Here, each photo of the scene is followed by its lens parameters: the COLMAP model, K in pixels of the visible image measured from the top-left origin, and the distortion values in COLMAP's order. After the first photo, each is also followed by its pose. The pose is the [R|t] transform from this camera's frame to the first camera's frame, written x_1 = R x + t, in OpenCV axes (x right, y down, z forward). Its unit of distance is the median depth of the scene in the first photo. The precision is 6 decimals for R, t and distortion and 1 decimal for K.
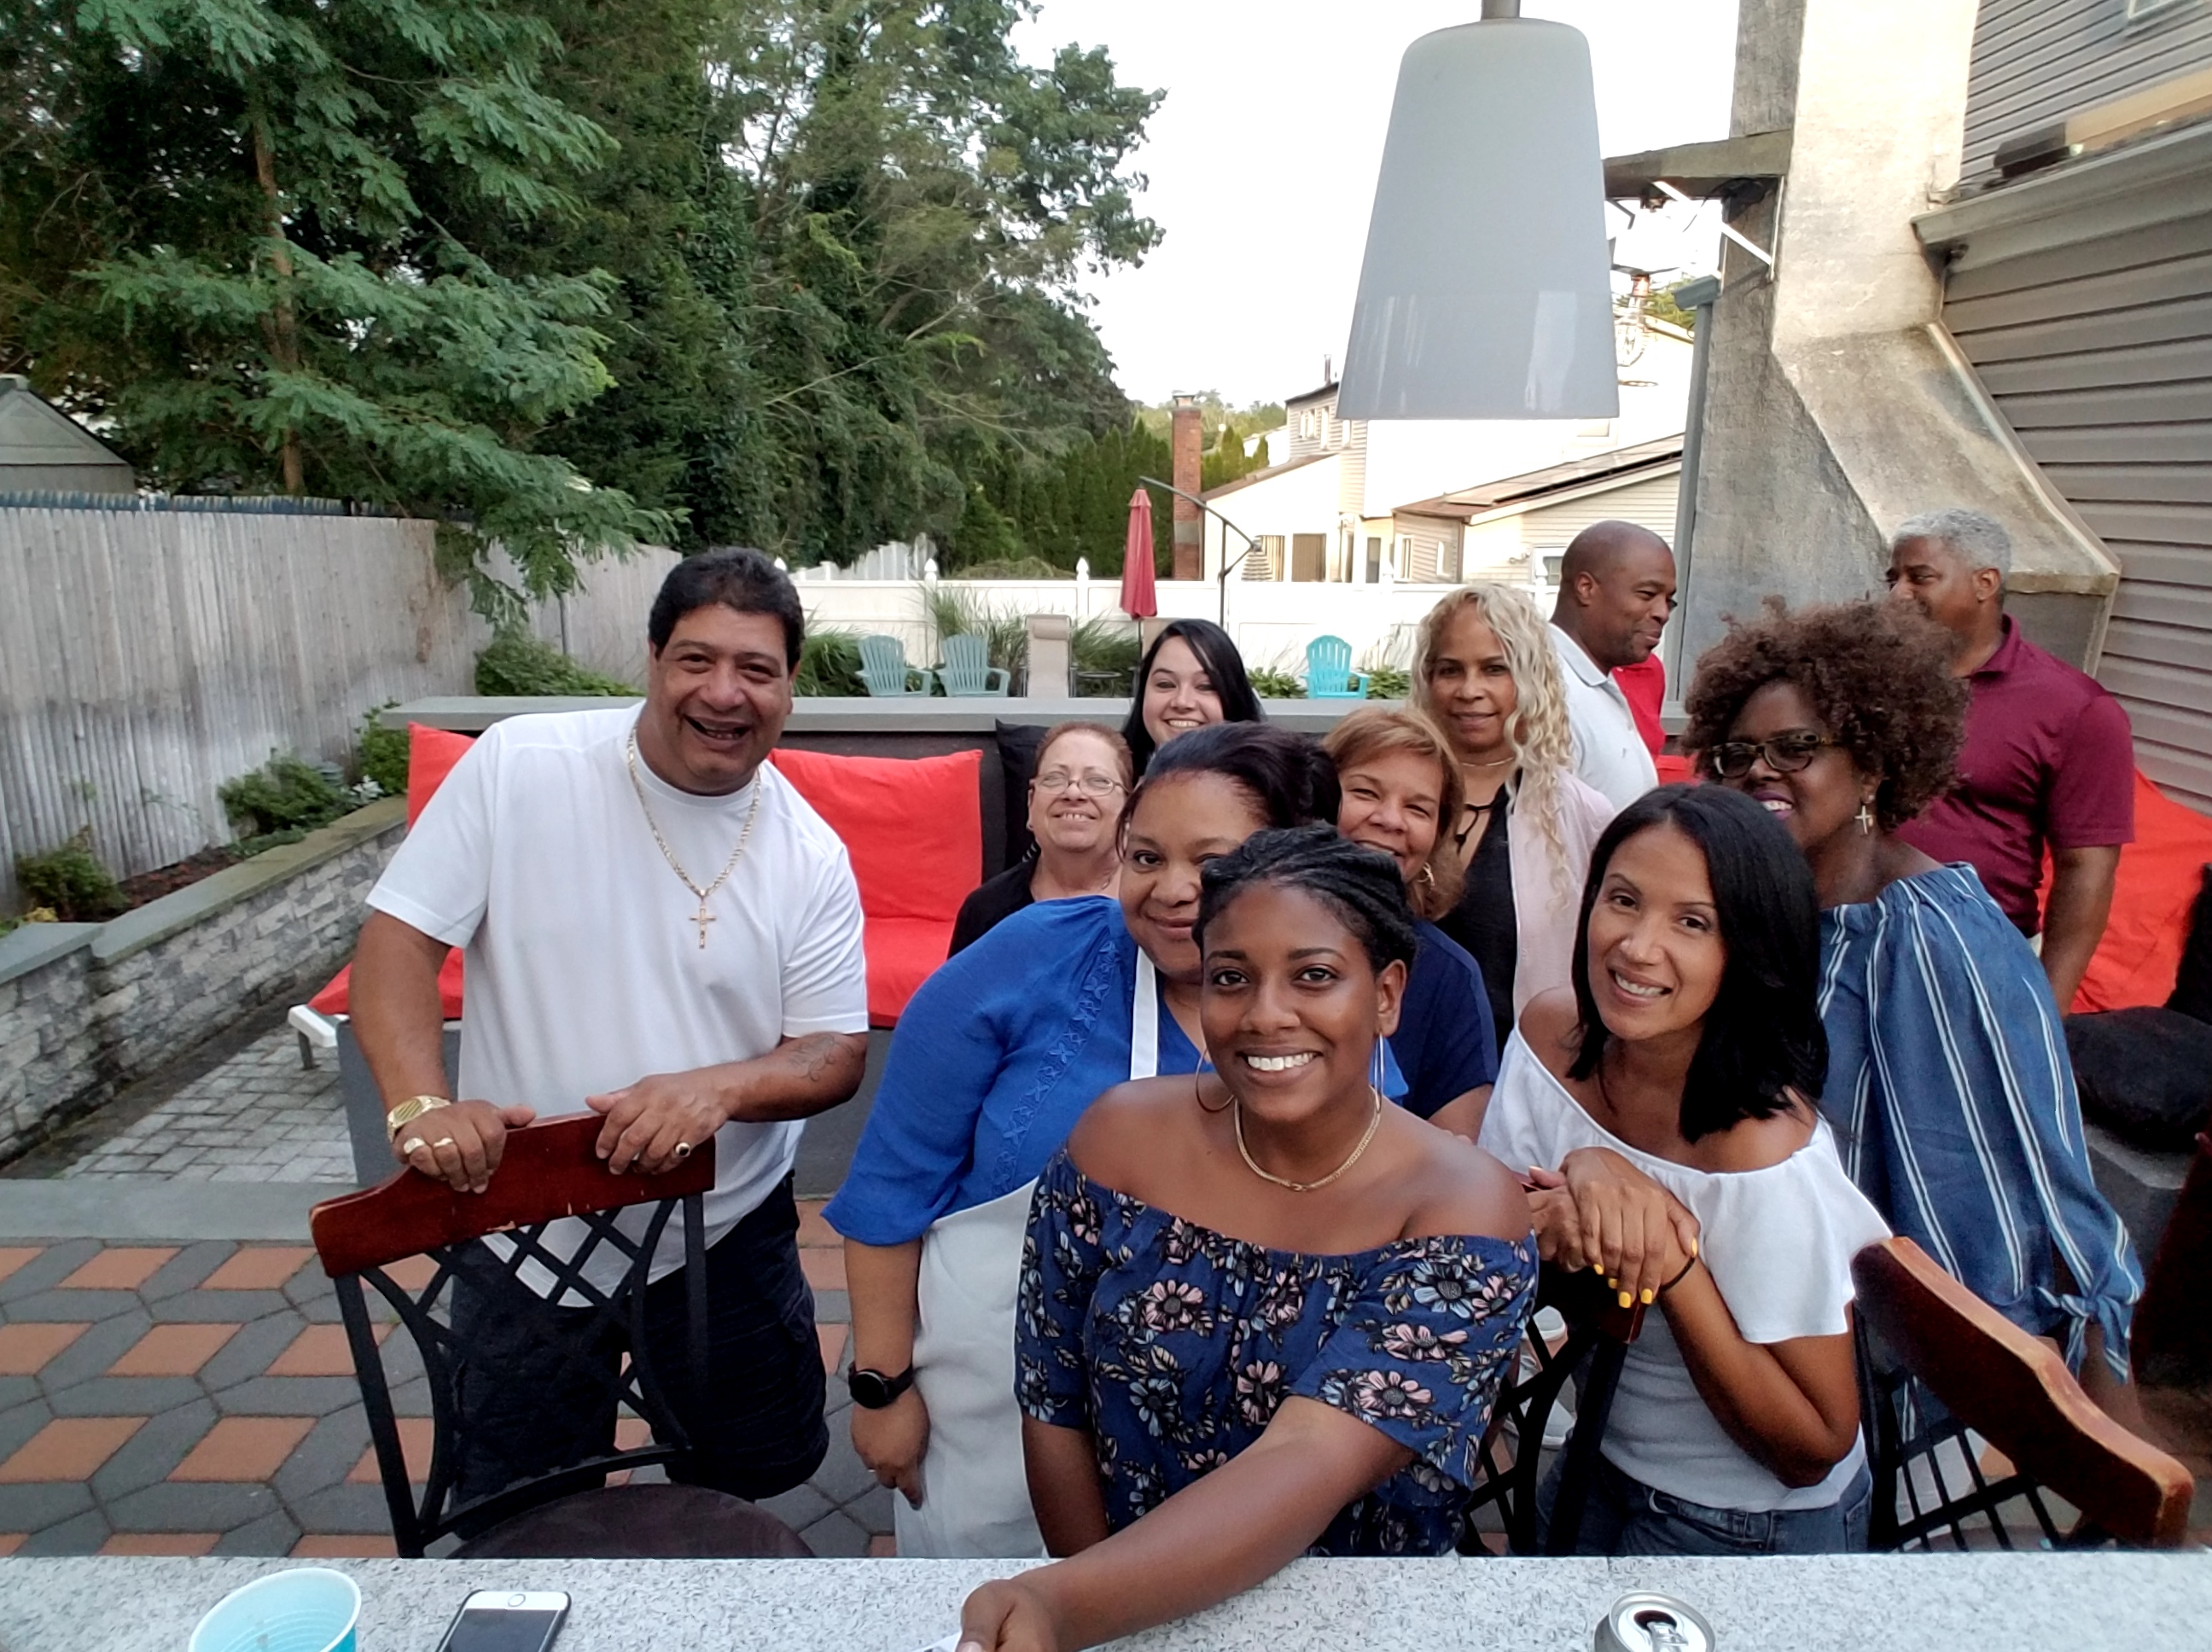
lens RADIAL K [[1346.0, 0, 1077.4], [0, 1346.0, 795.9], [0, 0, 1]] dist [-0.007565, 0.000079]
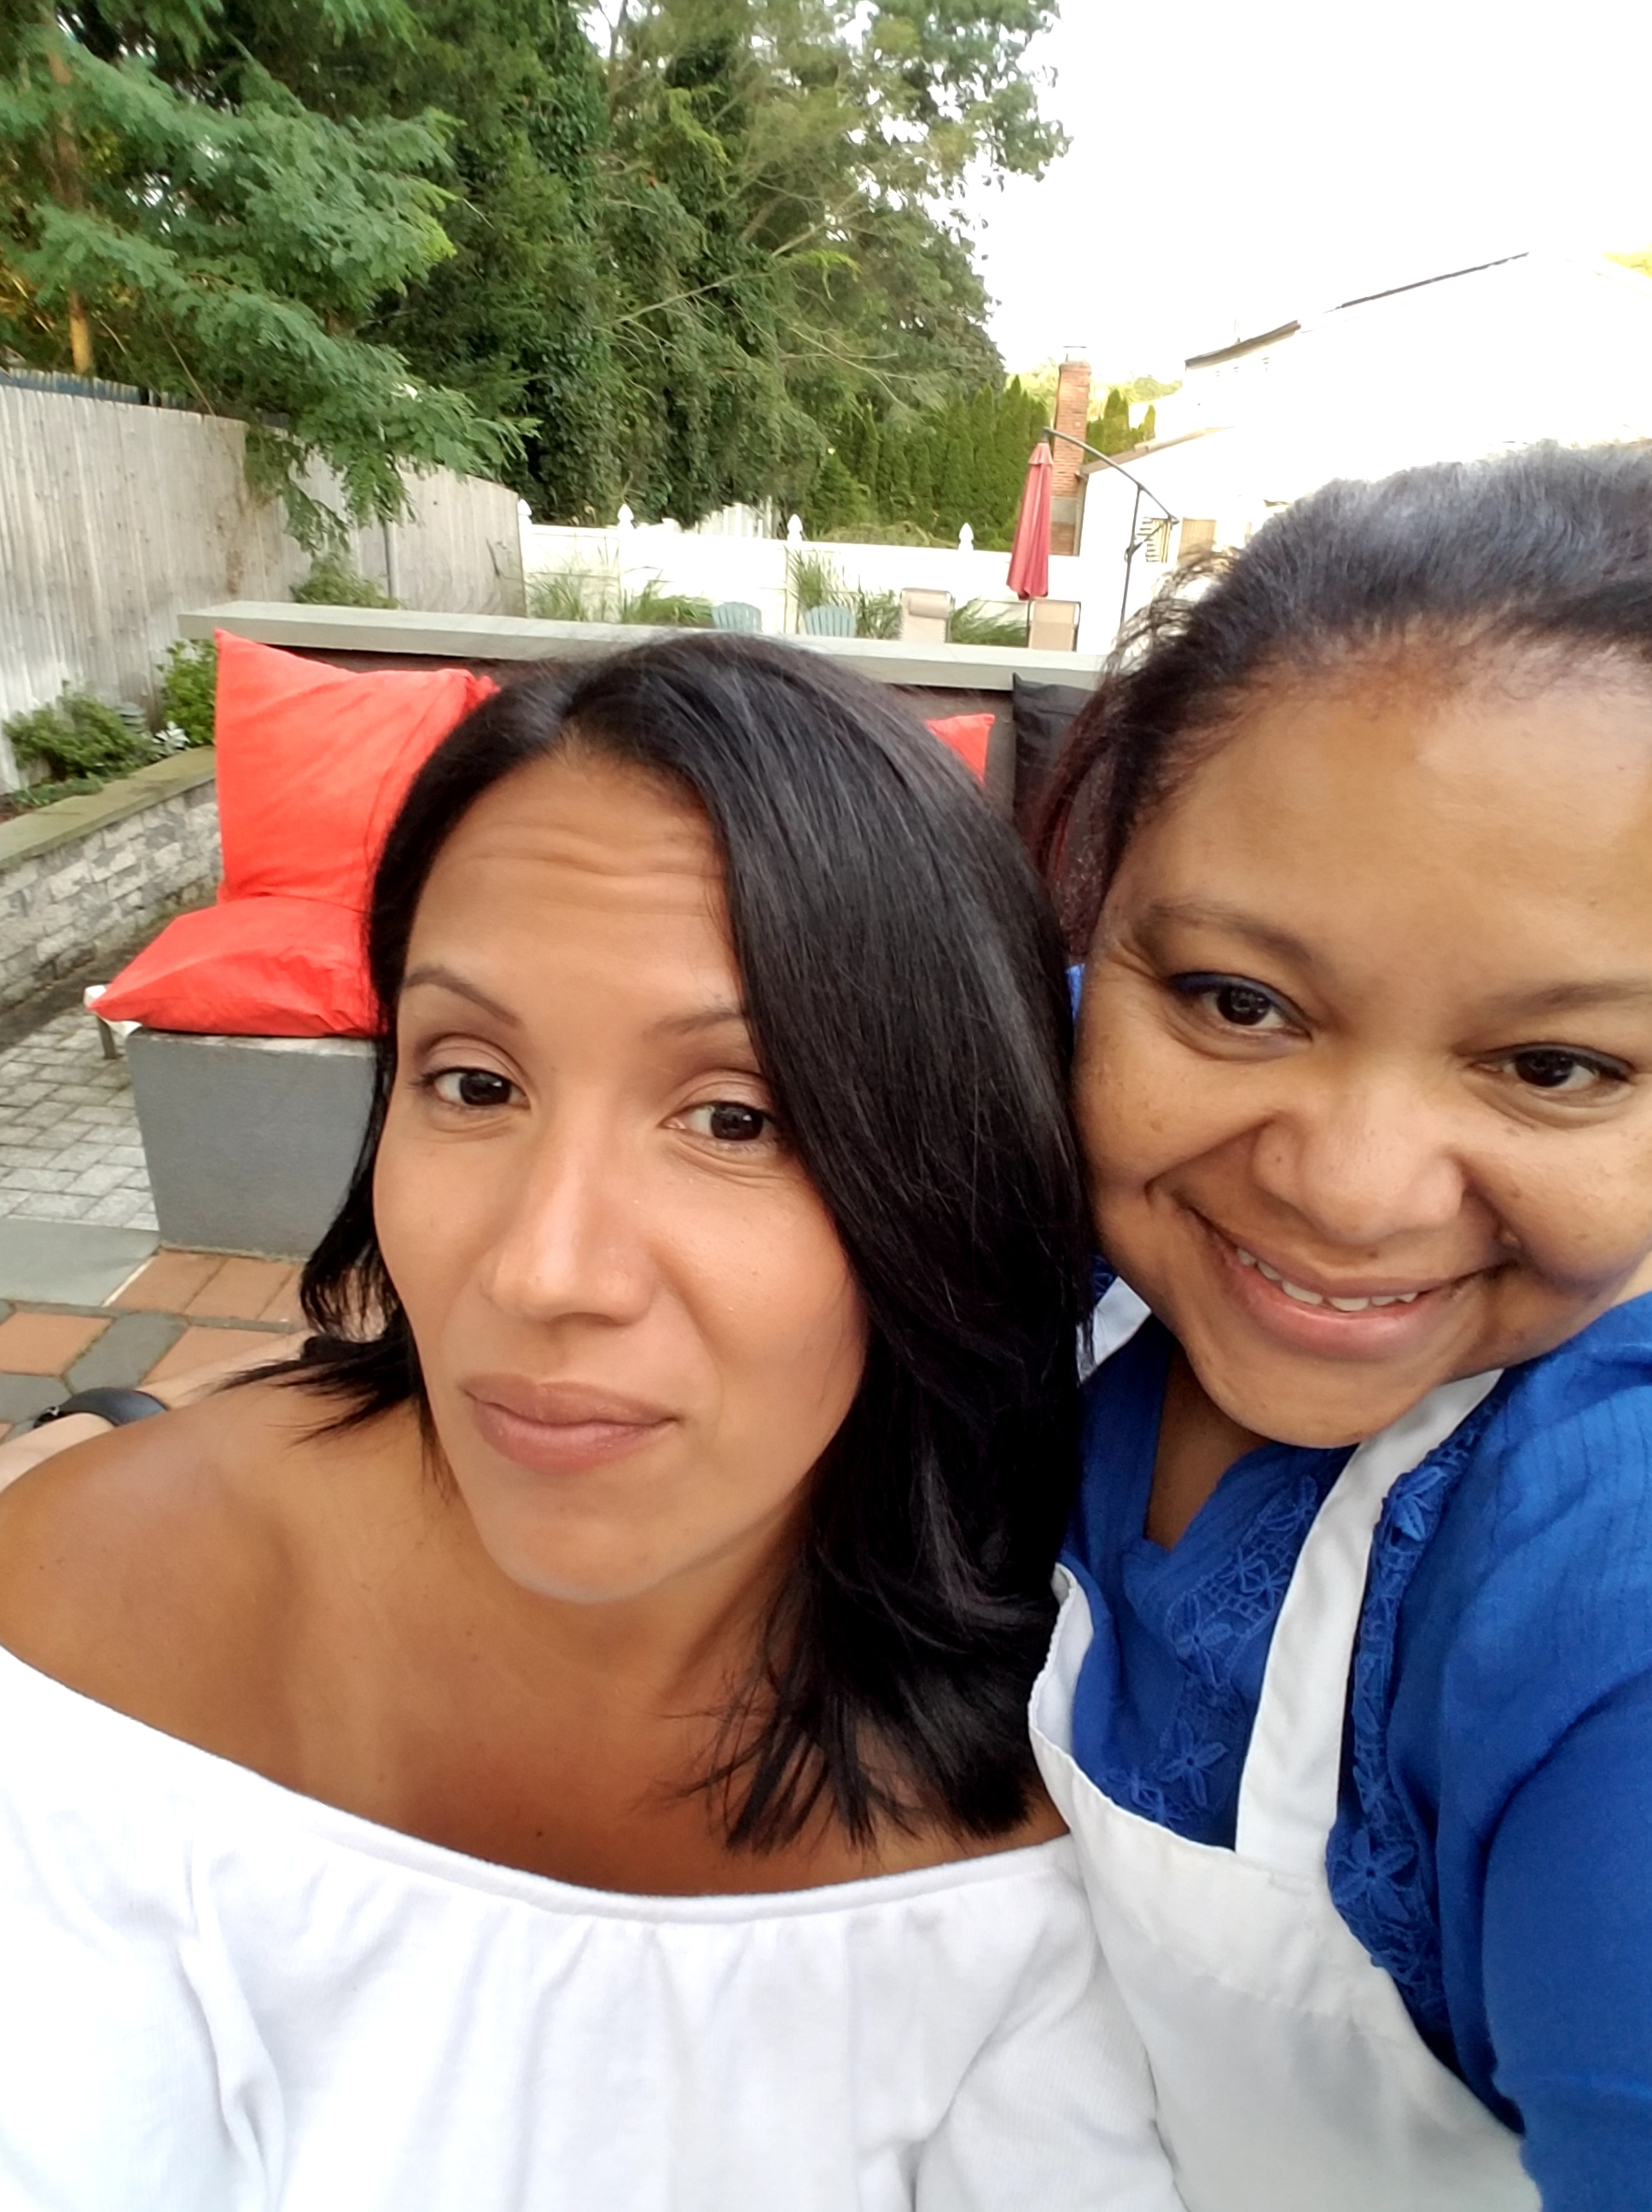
lens RADIAL K [[1370.3, 0, 806.1], [0, 1370.3, 1076.6], [0, 0, 1]] dist [-0.002164, -0.026599]
pose [[0.995516, 0.076062, -0.056229, -0.042819], [-0.063345, 0.977568, 0.200869, 0.005060], [0.070246, -0.196407, 0.978003, 0.096055]]
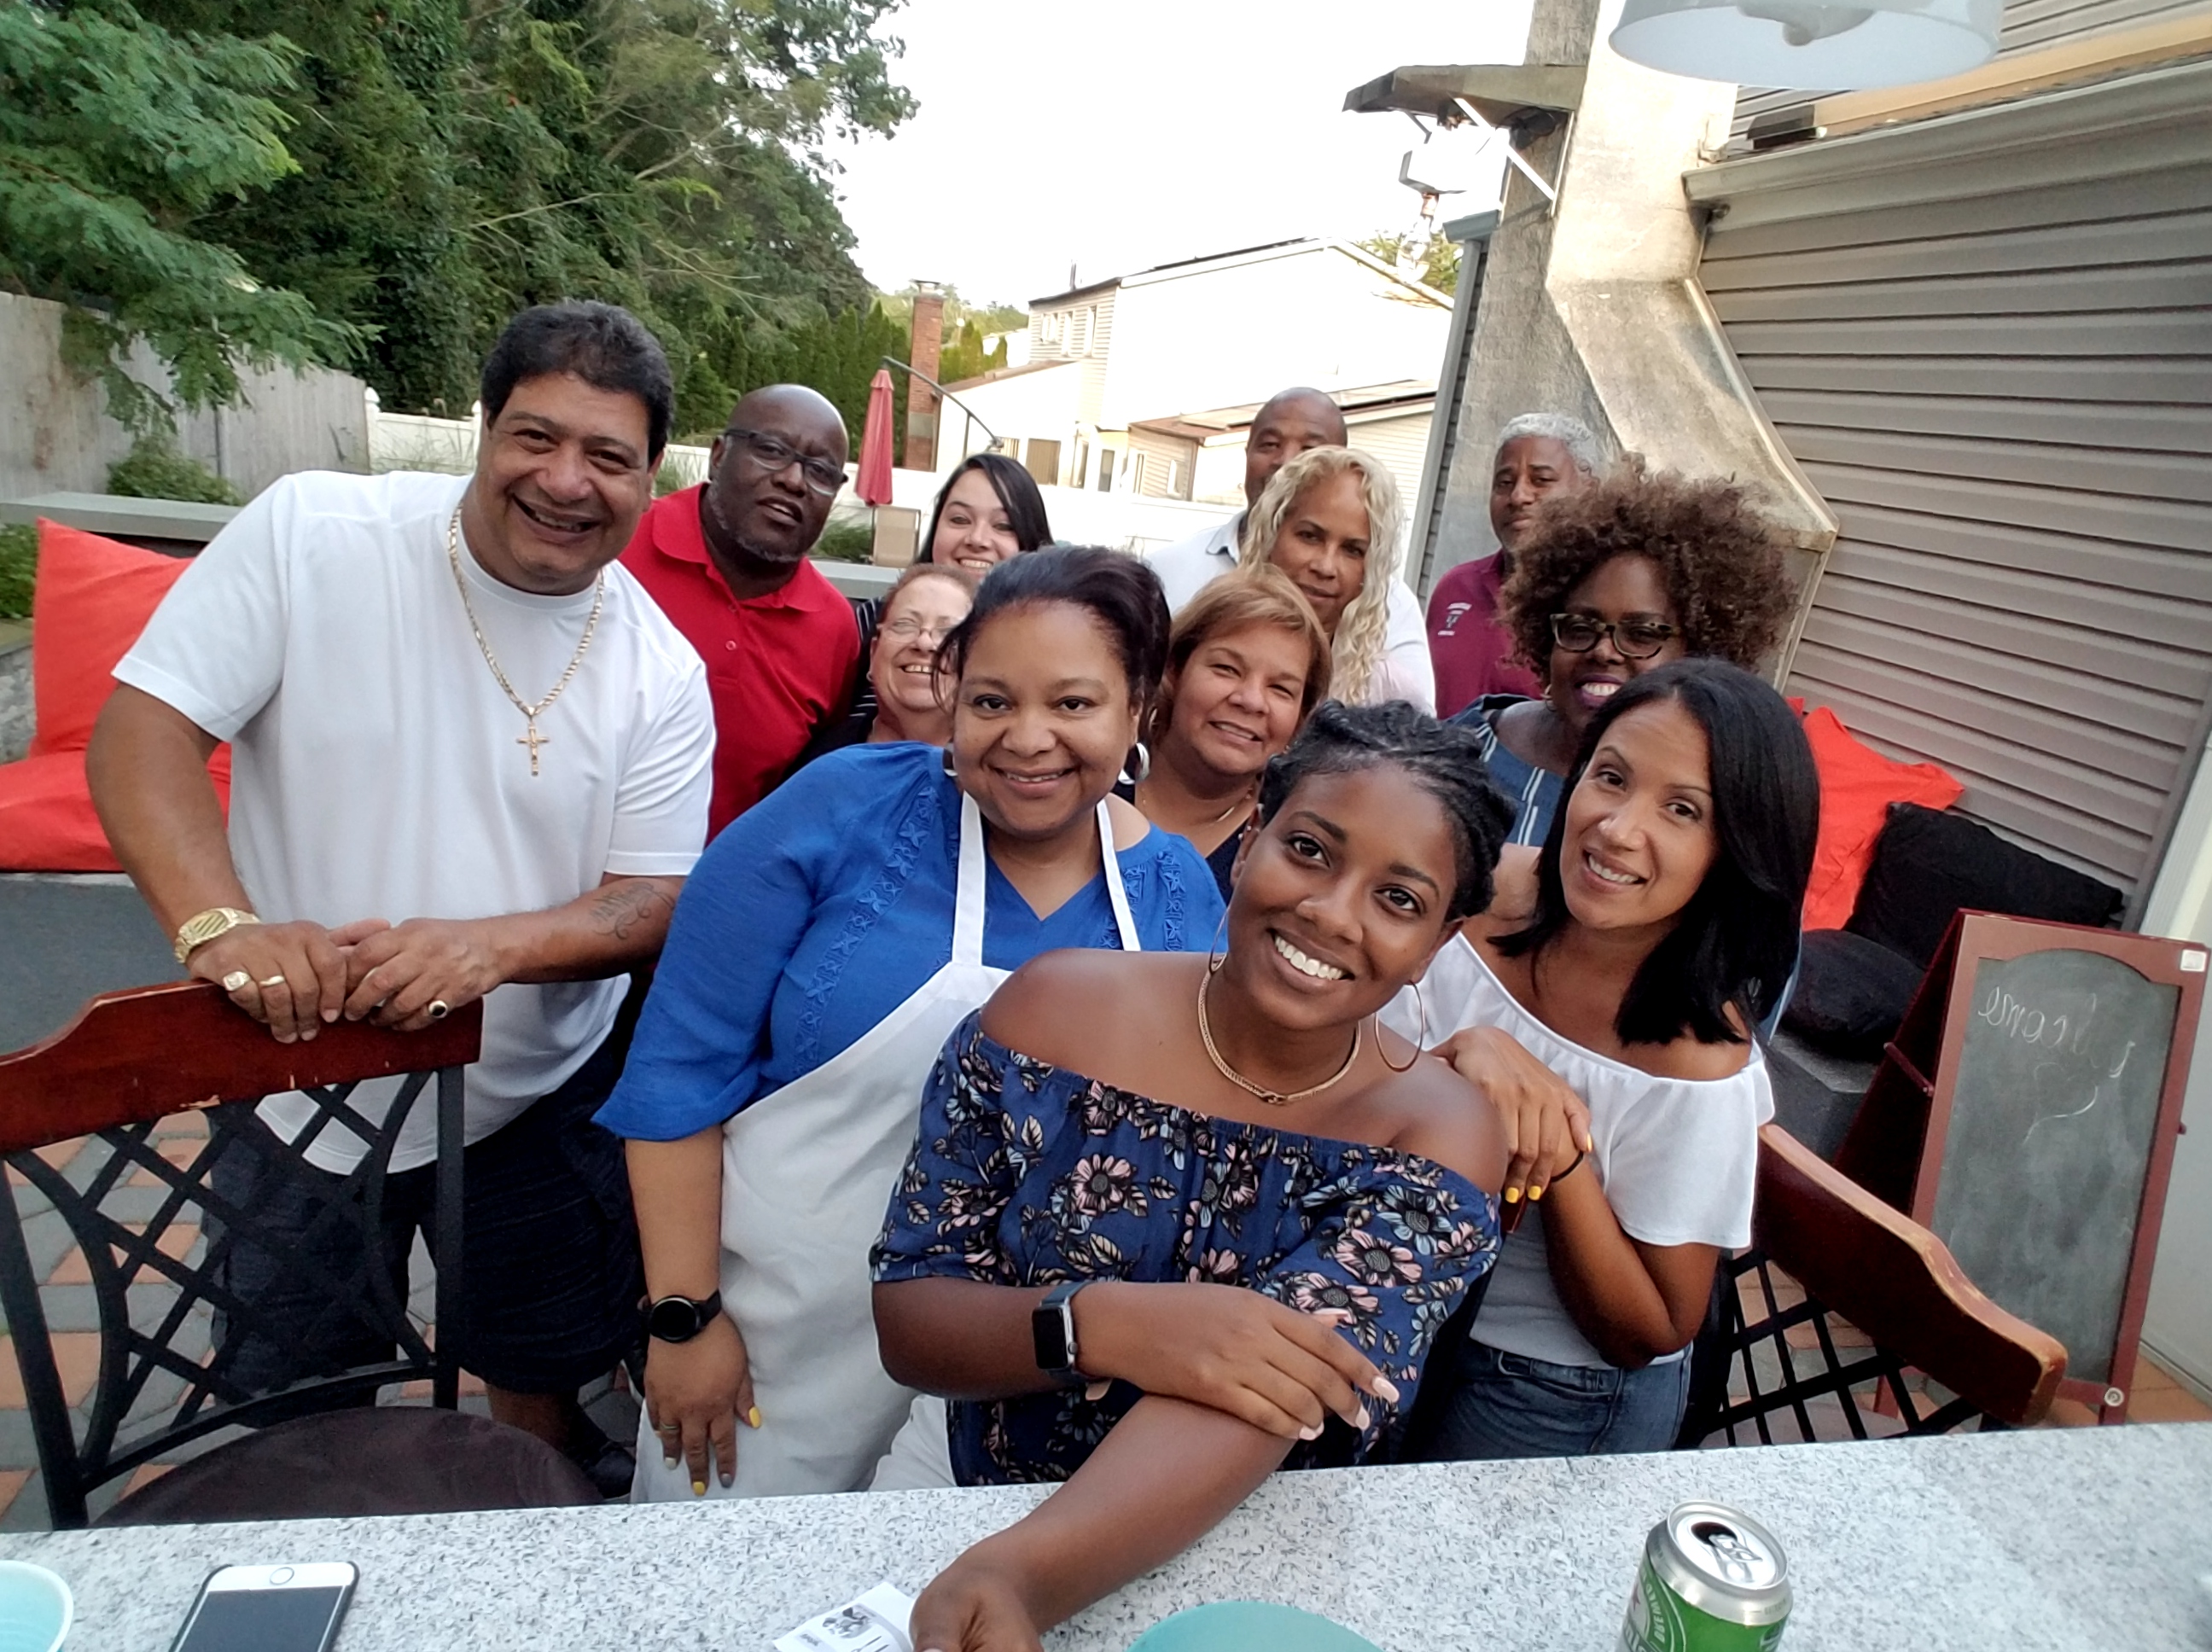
lens RADIAL K [[1354.4, 0, 1060.7], [0, 1354.4, 785.9], [0, 0, 1]] dist [-0.004793, -0.003367]
pose [[0.977646, 0.057646, 0.202201, -0.013538], [-0.070517, 0.995879, 0.057031, 0.006736], [-0.198080, -0.070015, 0.977682, 0.016373]]
